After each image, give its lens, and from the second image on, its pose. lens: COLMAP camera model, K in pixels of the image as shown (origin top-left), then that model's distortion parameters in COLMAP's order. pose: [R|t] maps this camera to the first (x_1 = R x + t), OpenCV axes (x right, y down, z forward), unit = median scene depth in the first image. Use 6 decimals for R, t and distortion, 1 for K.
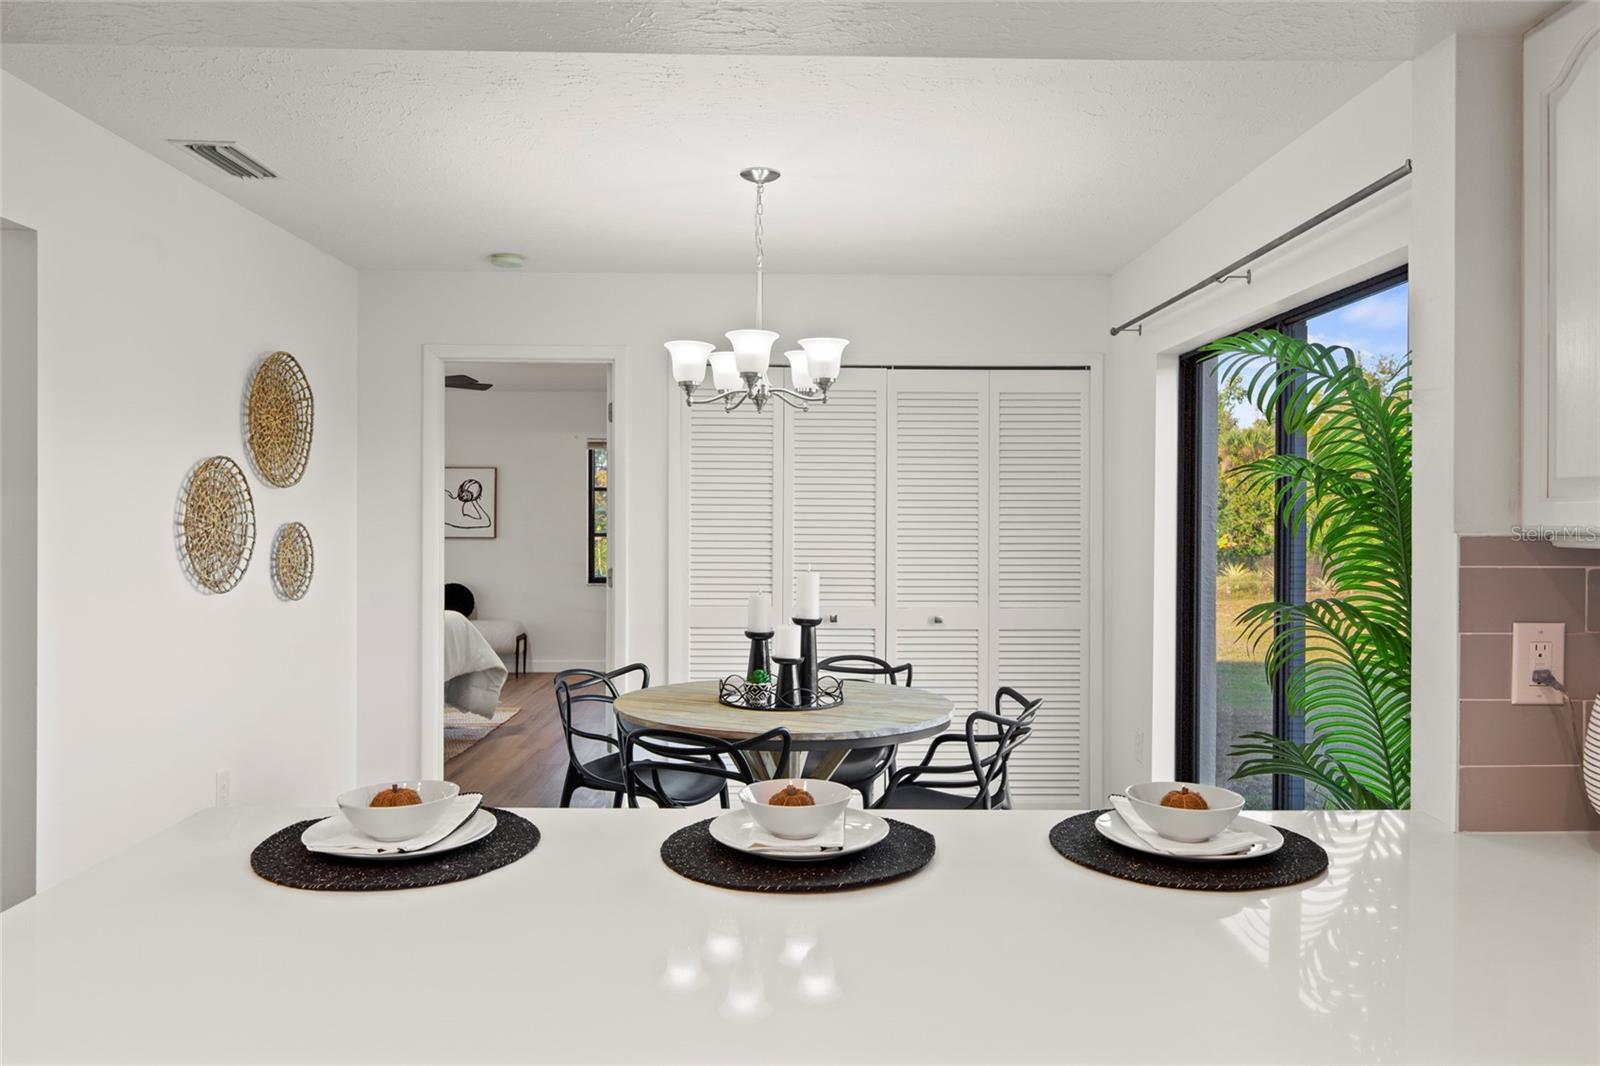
lens RADIAL K [[1141.8, 0, 805.1], [0, 1141.8, 525.1], [0, 0, 1]] dist [0.002459, 0.000792]
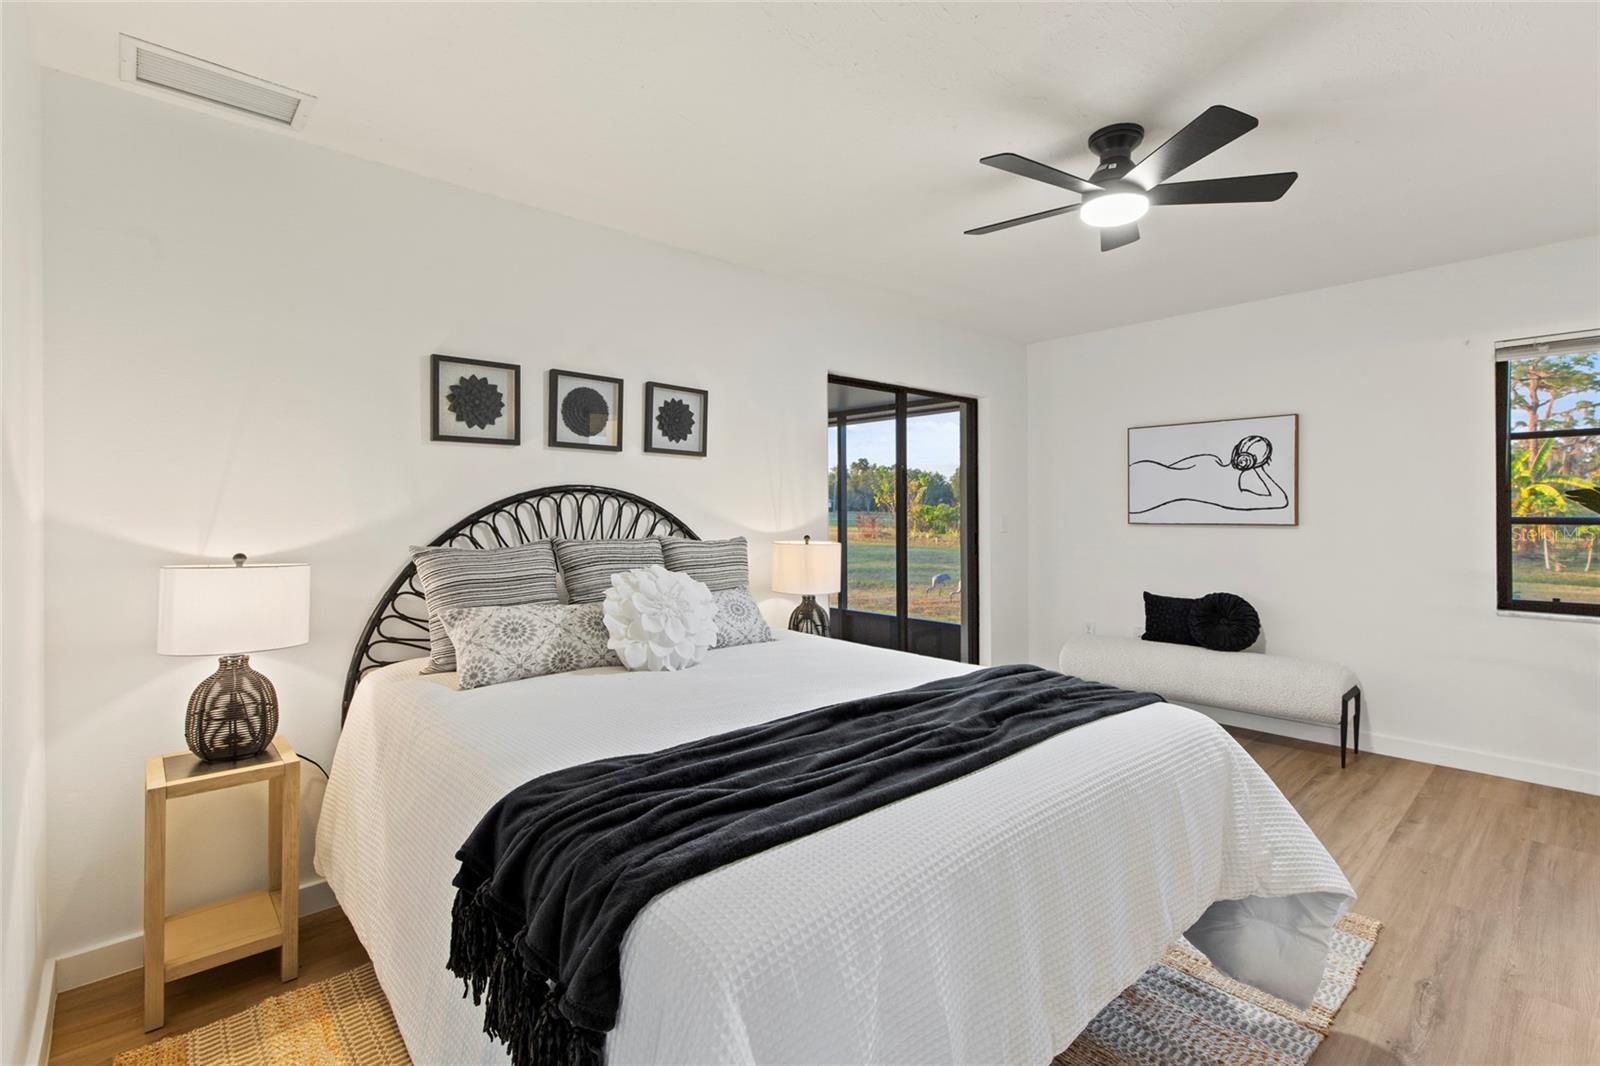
lens RADIAL K [[733.0, 0, 798.8], [0, 733.0, 516.4], [0, 0, 1]] dist [-0.001284, 0.000639]
pose [[0.659728, -0.007644, -0.751465, -0.149598], [0.004403, 0.999970, -0.006306, 0.007669], [0.751491, 0.000852, 0.659742, 0.529386]]
